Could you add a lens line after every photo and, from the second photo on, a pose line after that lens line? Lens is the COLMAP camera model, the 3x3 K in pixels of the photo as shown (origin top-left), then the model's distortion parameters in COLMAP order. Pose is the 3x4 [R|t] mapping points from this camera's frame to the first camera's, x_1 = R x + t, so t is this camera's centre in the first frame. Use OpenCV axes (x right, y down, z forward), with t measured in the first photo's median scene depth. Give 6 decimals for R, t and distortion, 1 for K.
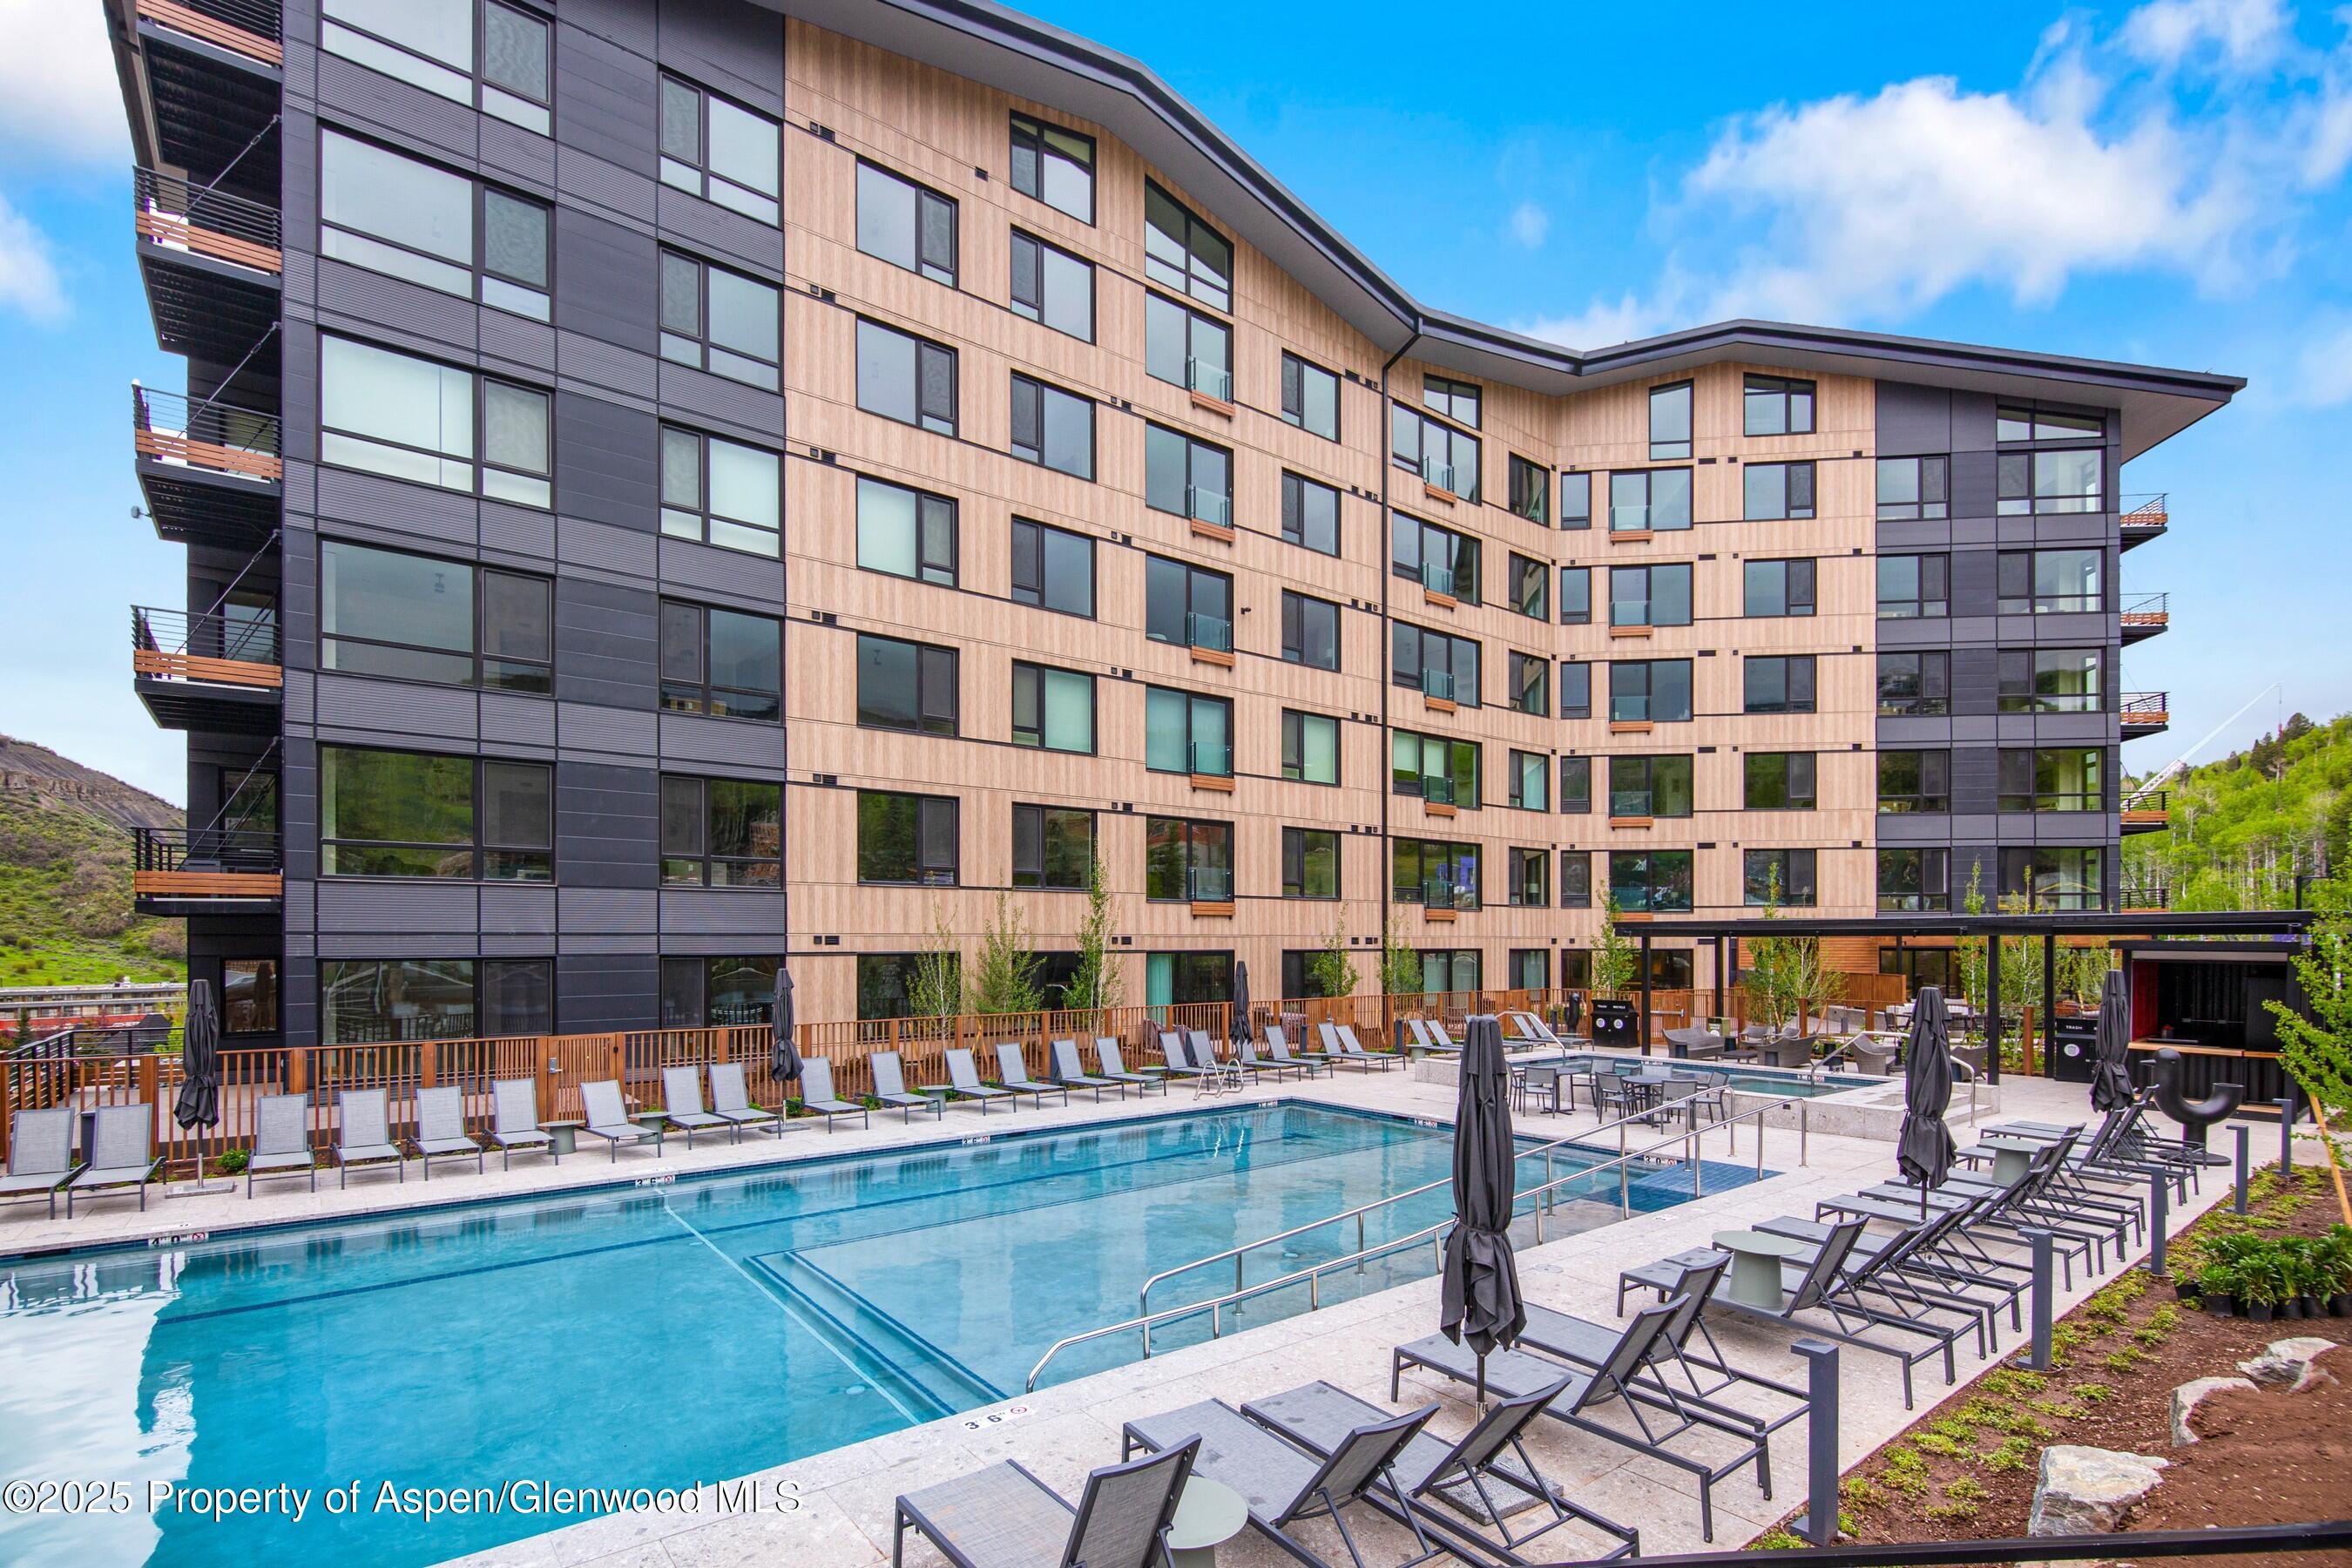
lens RADIAL K [[1092.7, 0, 1175.6], [0, 1092.7, 943.1], [0, 0, 1]] dist [0.012861, -0.014361]
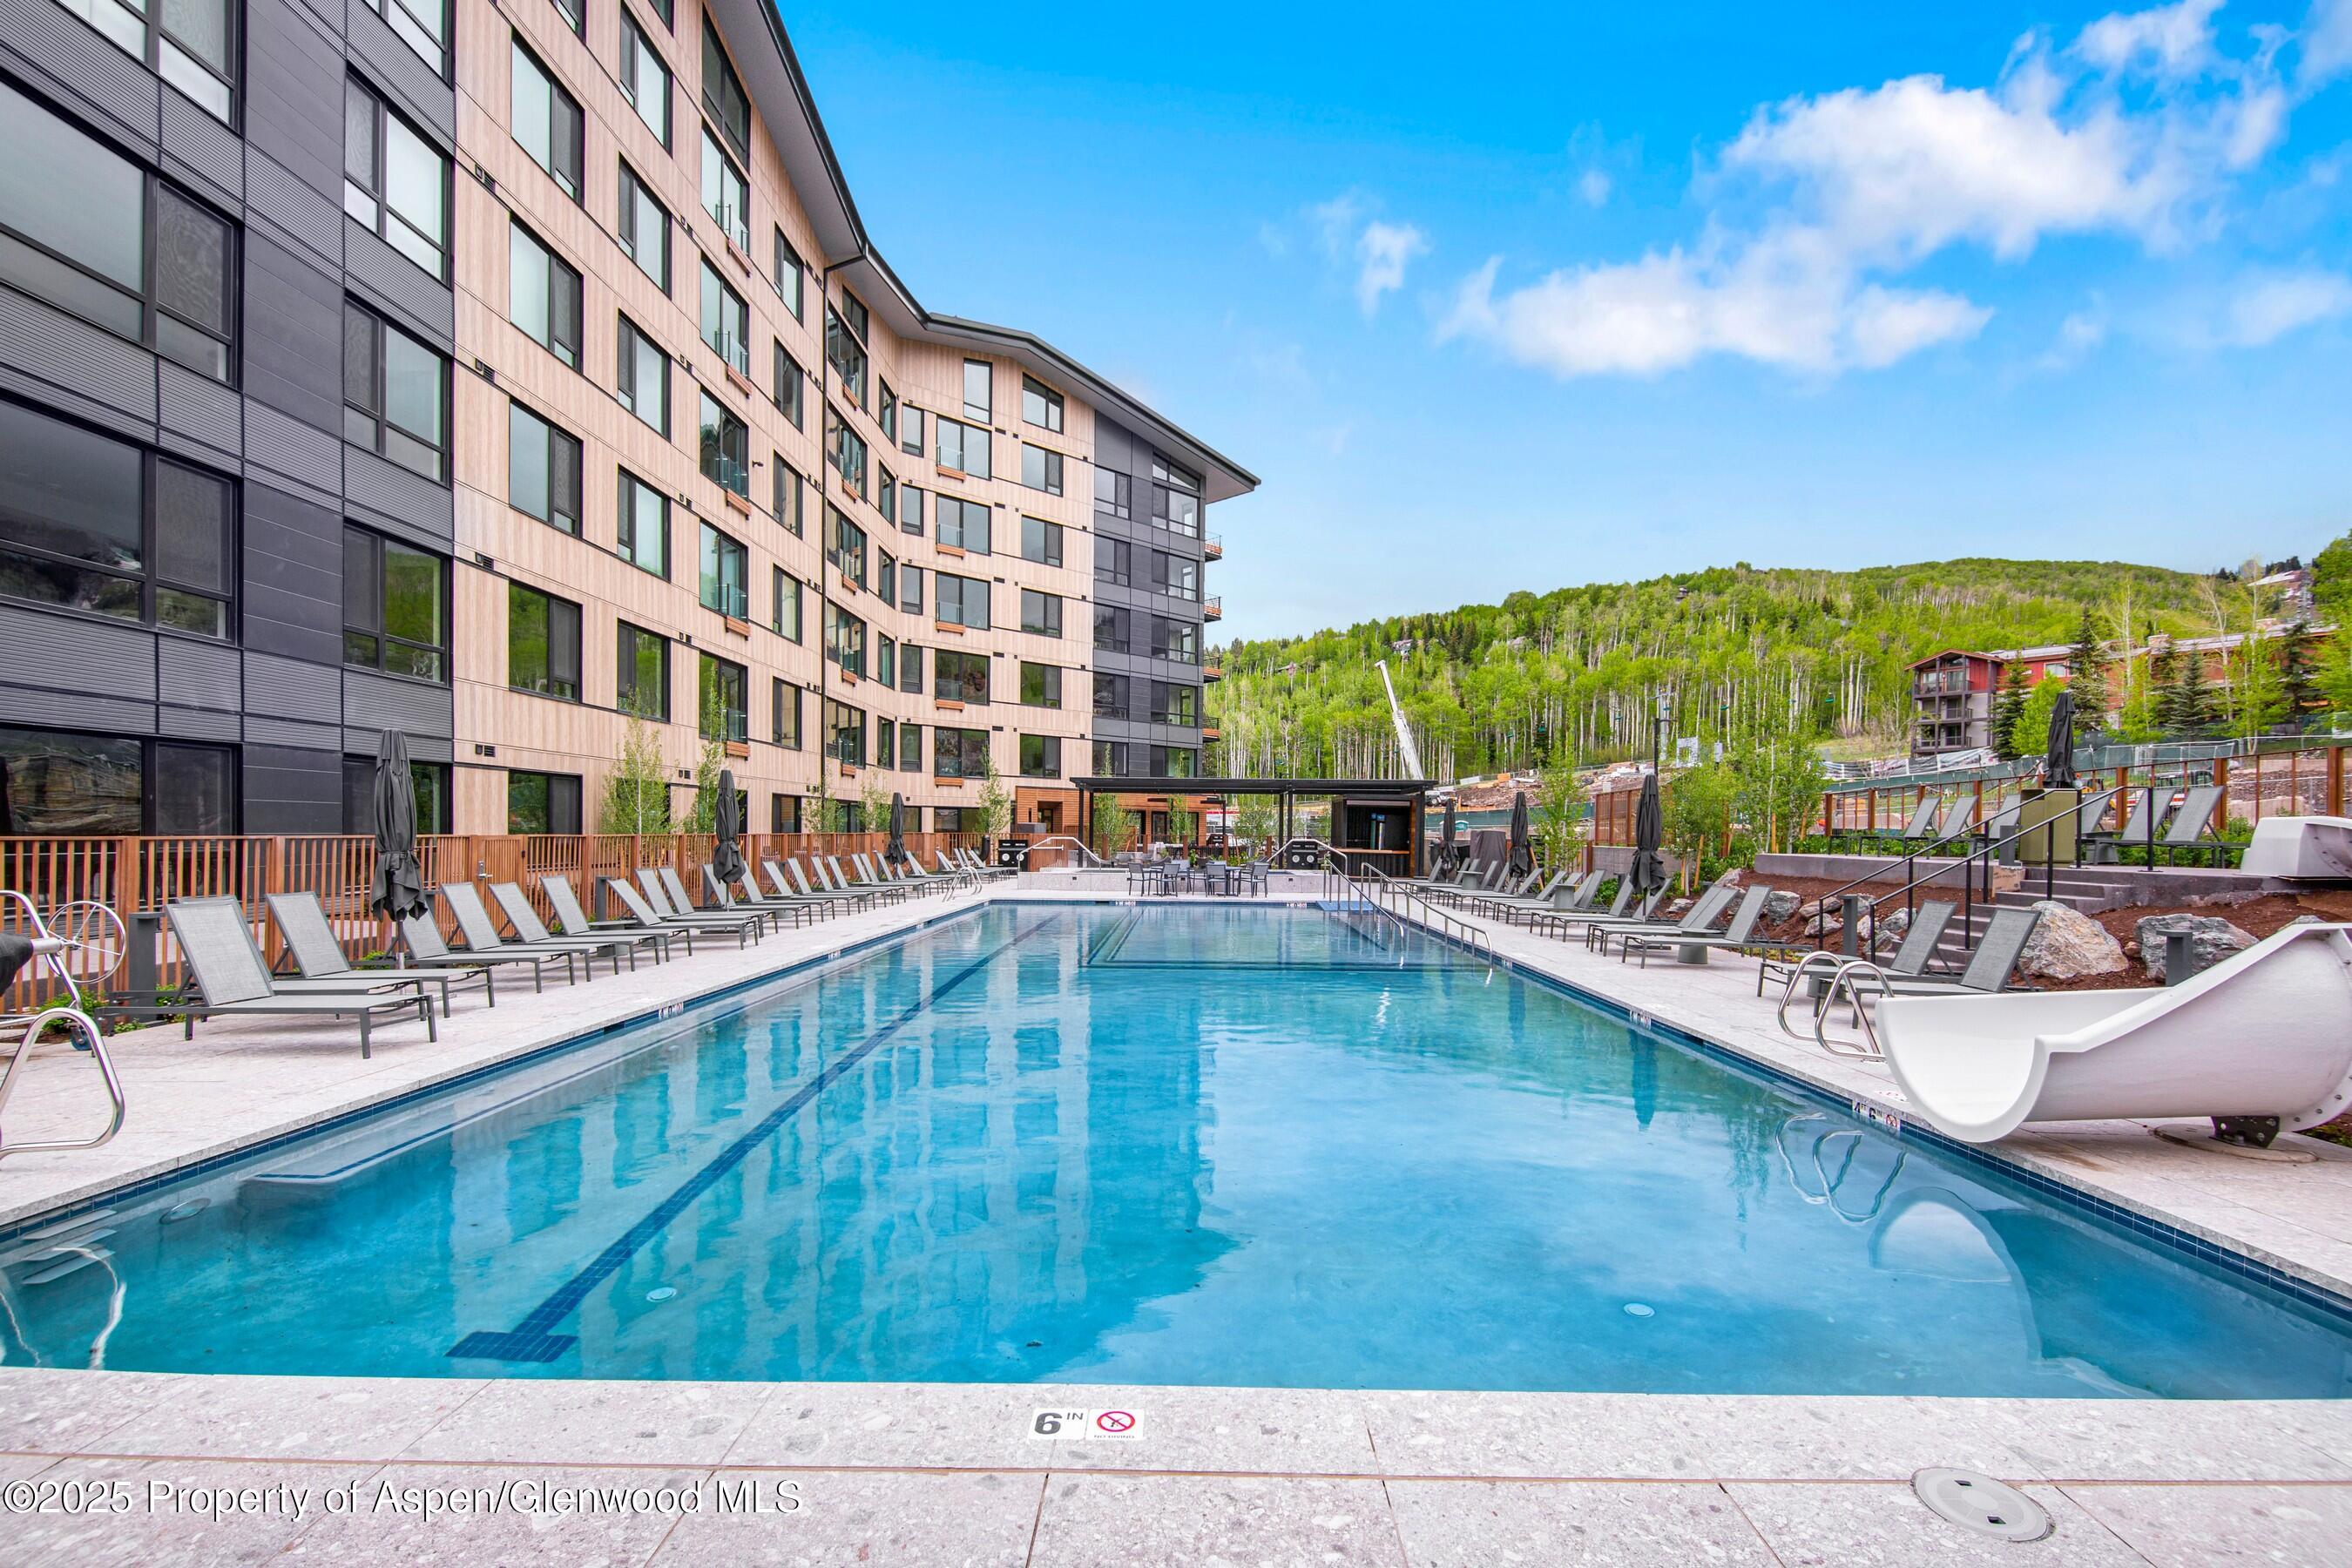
lens RADIAL K [[1090.5, 0, 1179.3], [0, 1090.5, 843.3], [0, 0, 1]] dist [0.002303, -0.000080]
pose [[0.622169, 0.000700, 0.782883, -0.452454], [-0.010903, 0.999910, 0.007771, 0.039826], [-0.782807, -0.013371, 0.622121, 0.031866]]
